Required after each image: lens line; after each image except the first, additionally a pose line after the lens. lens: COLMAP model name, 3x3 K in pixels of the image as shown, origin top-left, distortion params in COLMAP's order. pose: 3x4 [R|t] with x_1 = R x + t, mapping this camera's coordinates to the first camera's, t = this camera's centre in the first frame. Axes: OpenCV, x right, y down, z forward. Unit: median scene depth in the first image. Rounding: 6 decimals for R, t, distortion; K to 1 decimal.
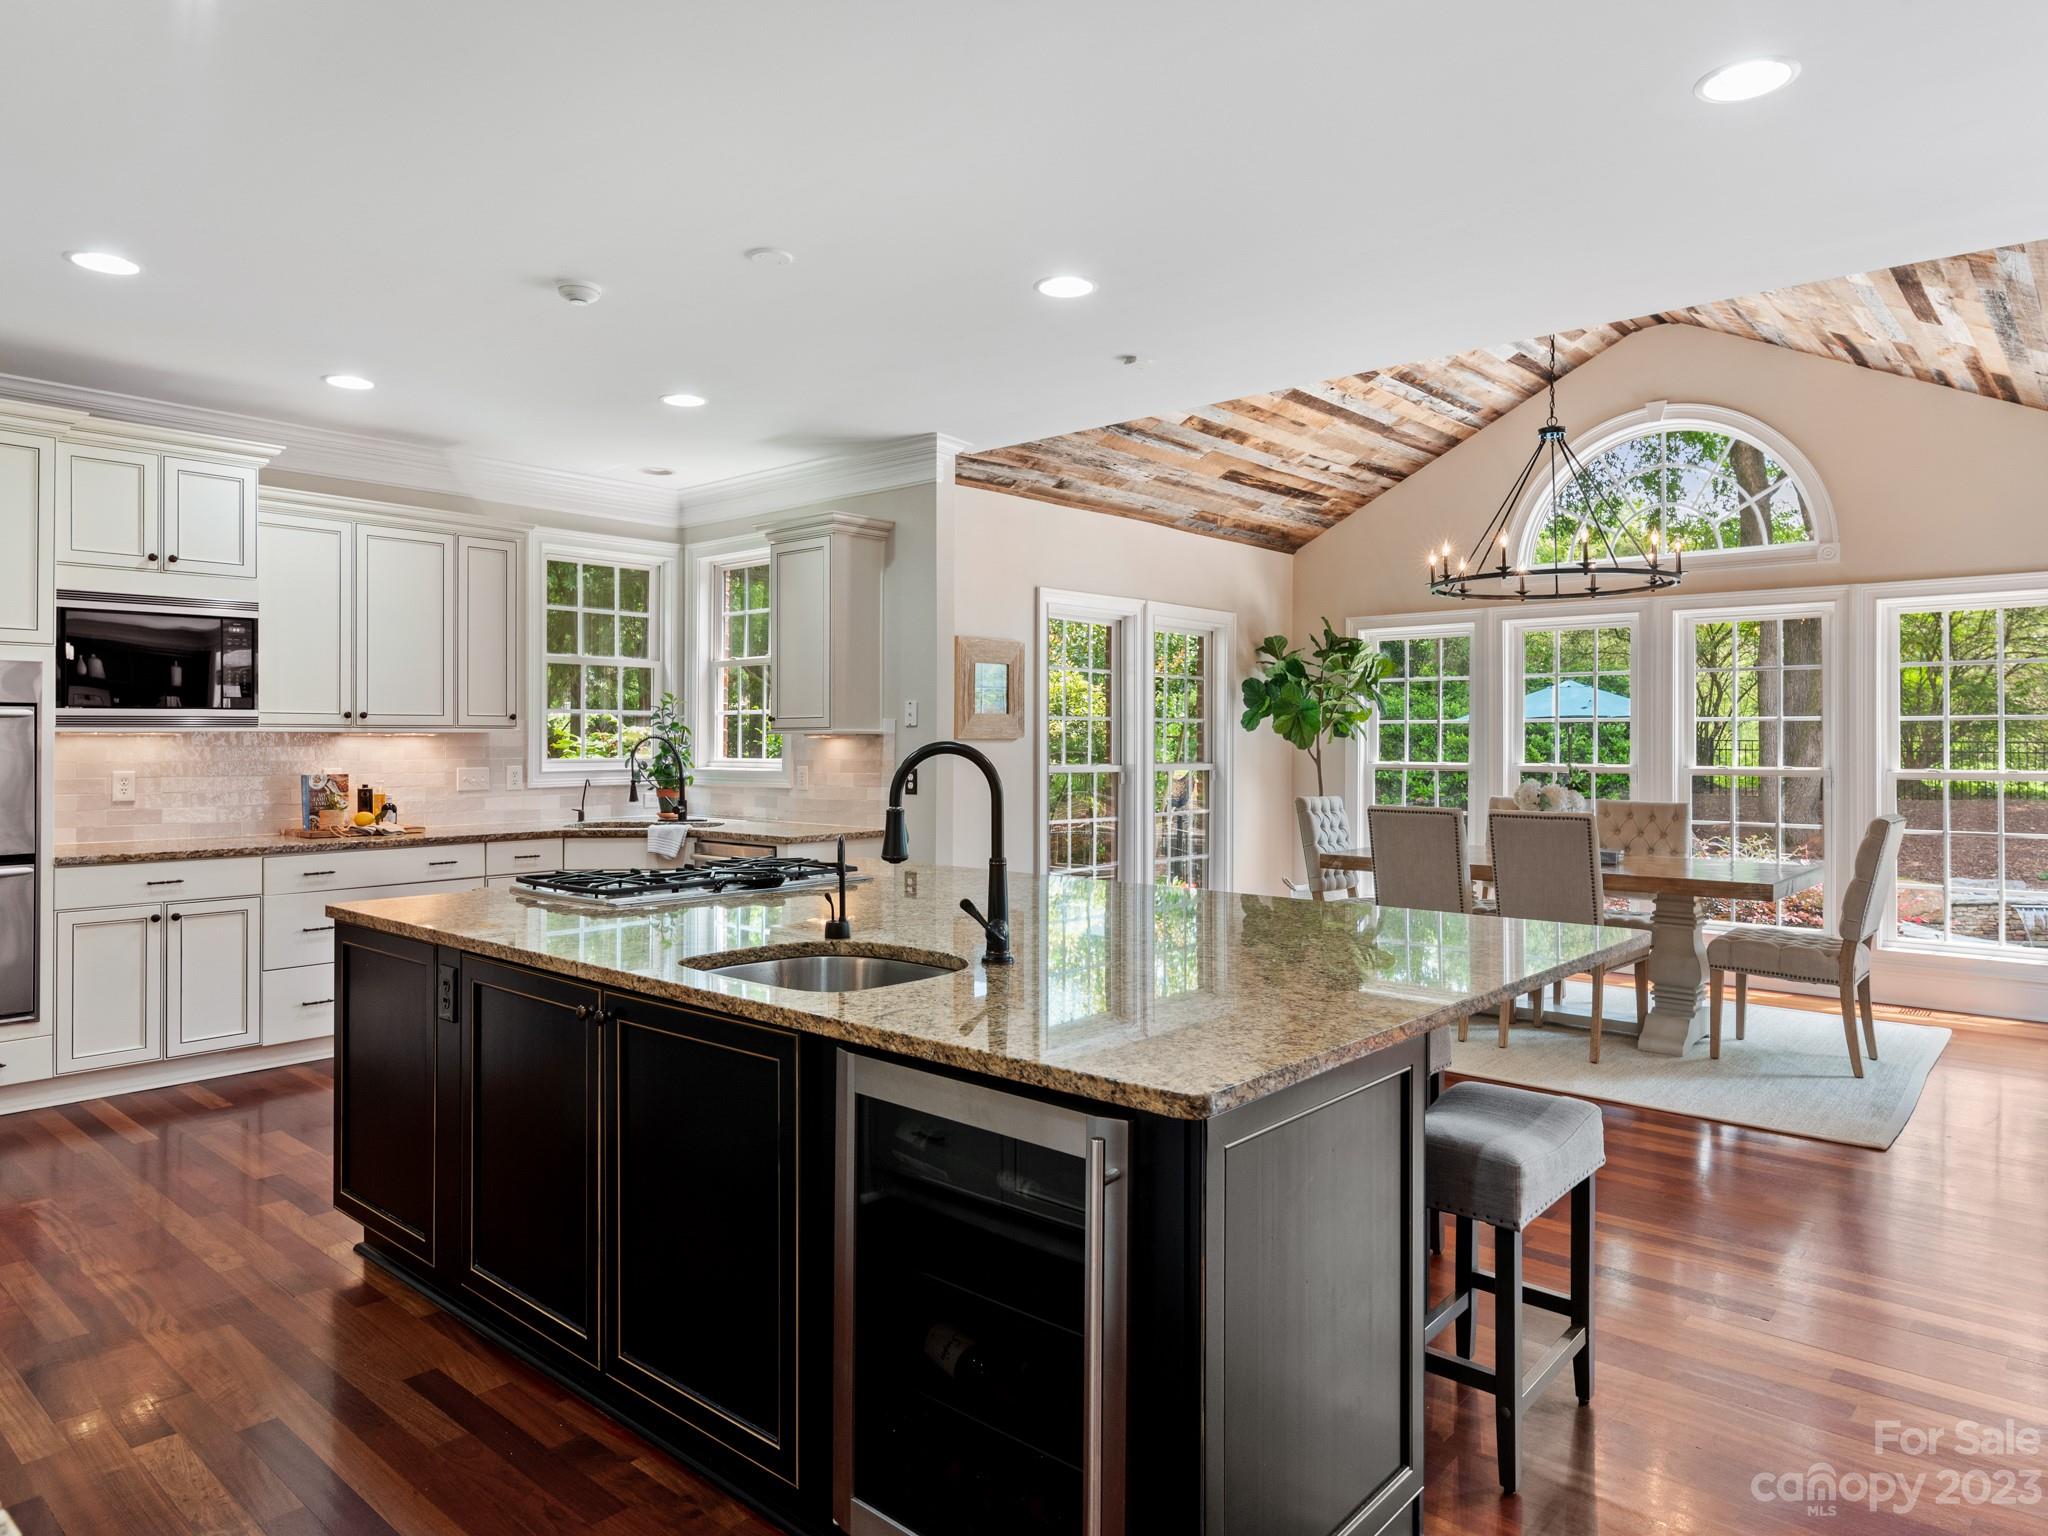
lens RADIAL K [[1288.2, 0, 1020.9], [0, 1288.2, 758.4], [0, 0, 1]] dist [0.000922, -0.000430]
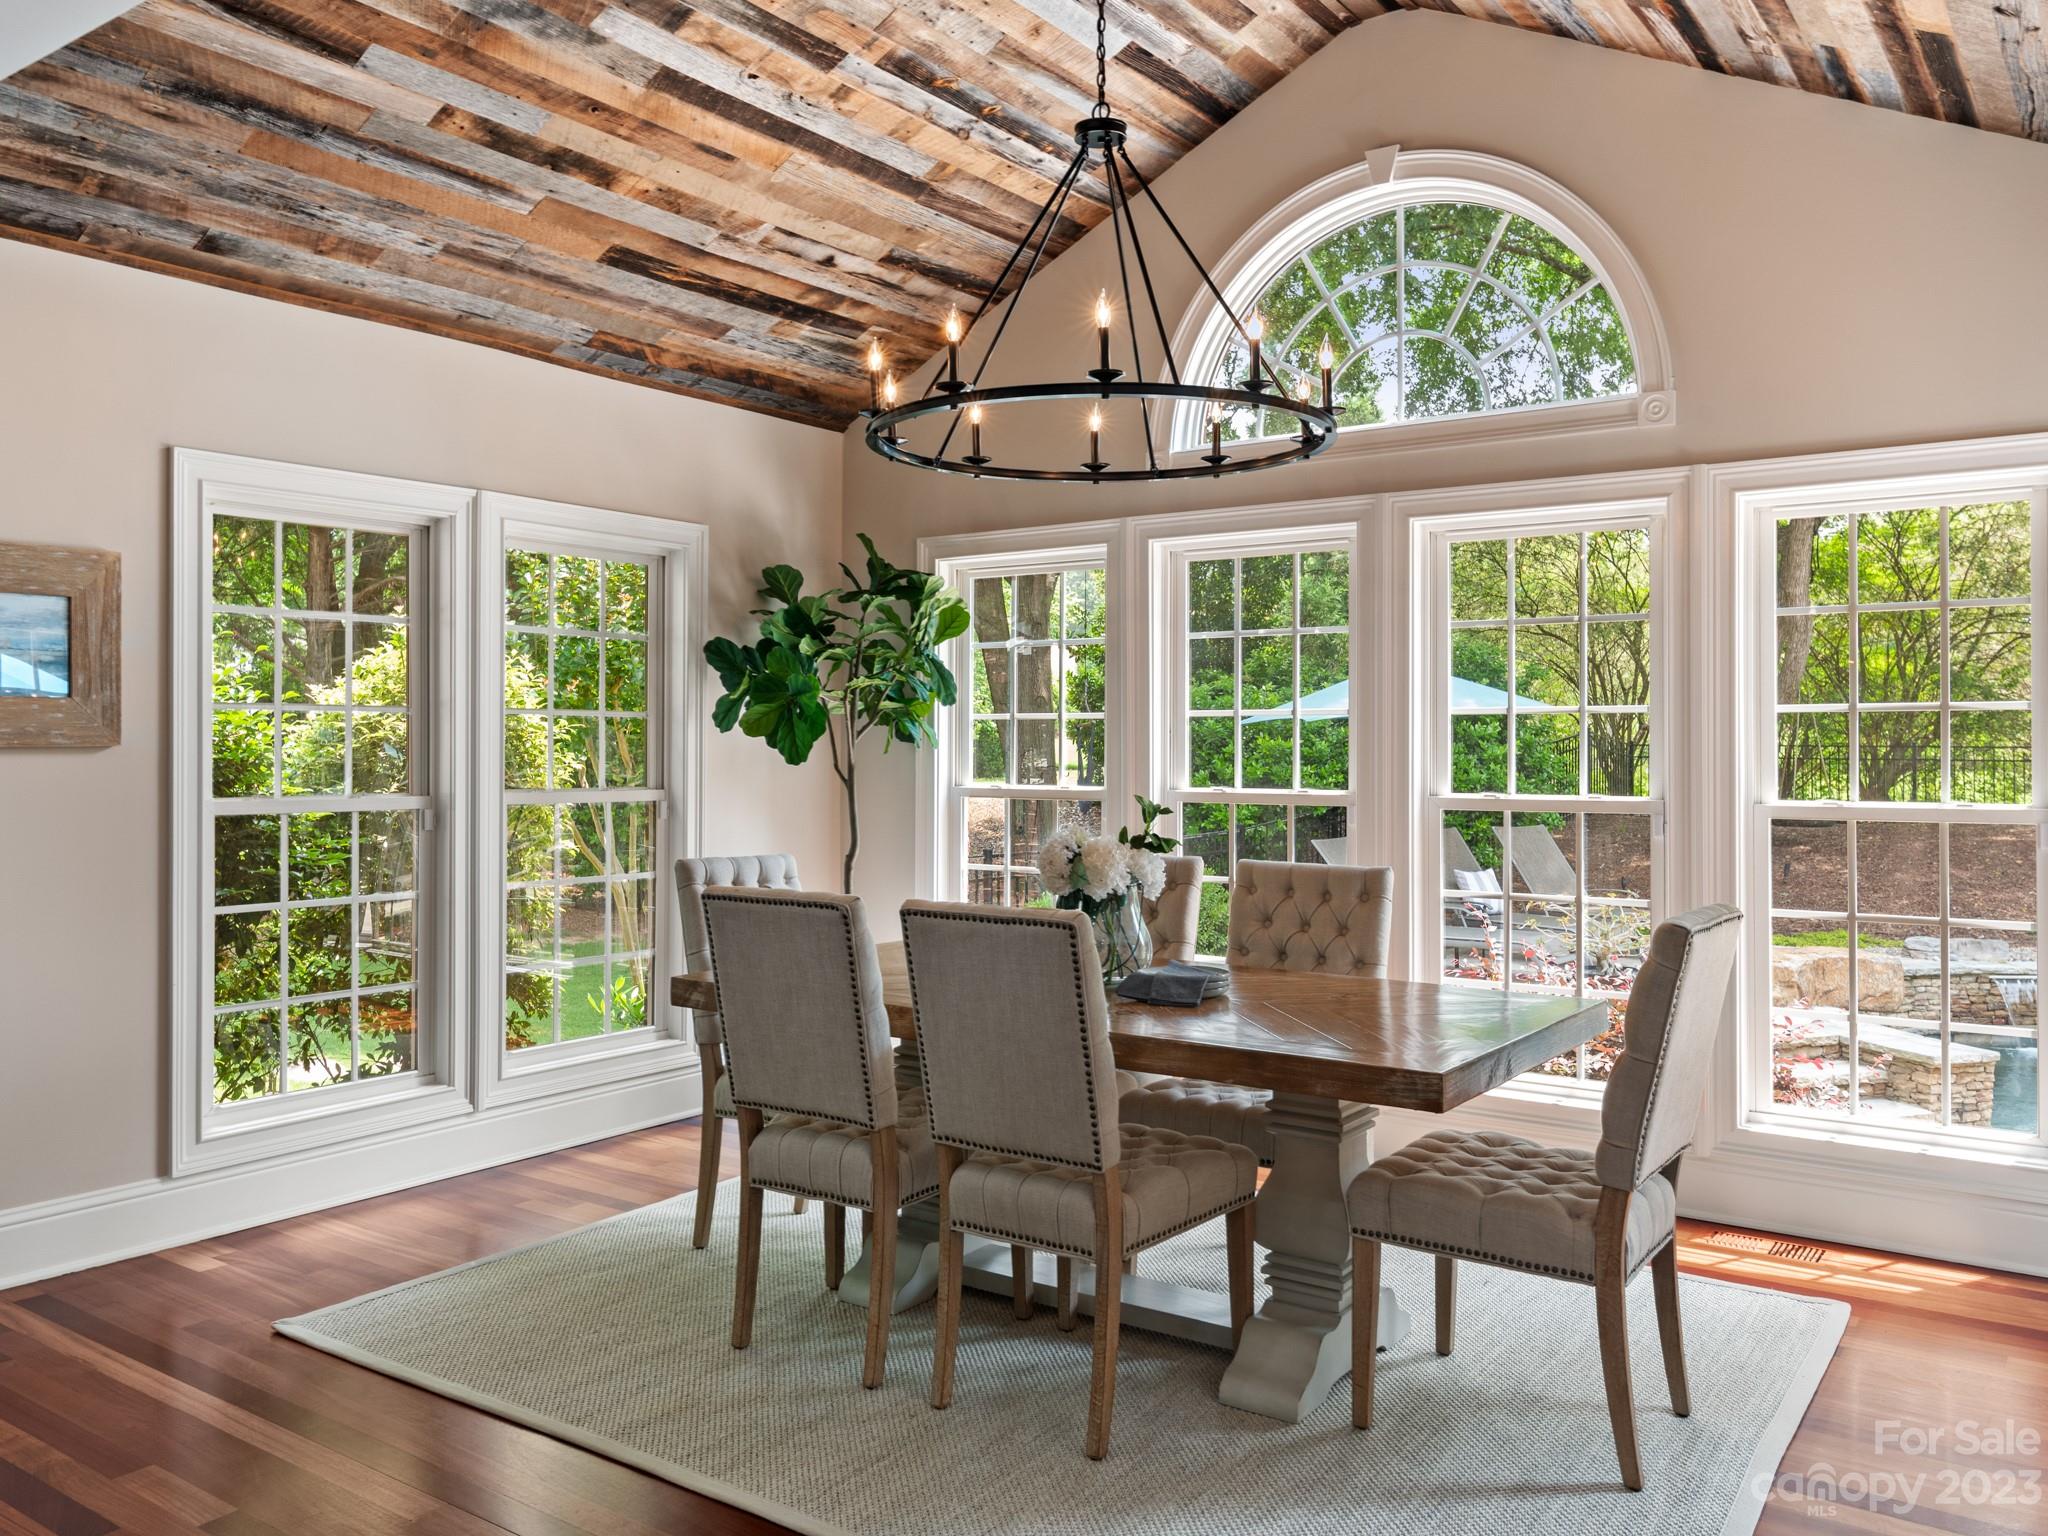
lens RADIAL K [[1594.9, 0, 1024.0], [0, 1594.9, 768.0], [0, 0, 1]] dist [-0.000227, 0.003631]
pose [[0.994542, -0.002518, 0.104308, 0.277032], [0.002425, 0.999997, 0.001023, -0.006628], [-0.104310, -0.000764, 0.994545, 0.337925]]
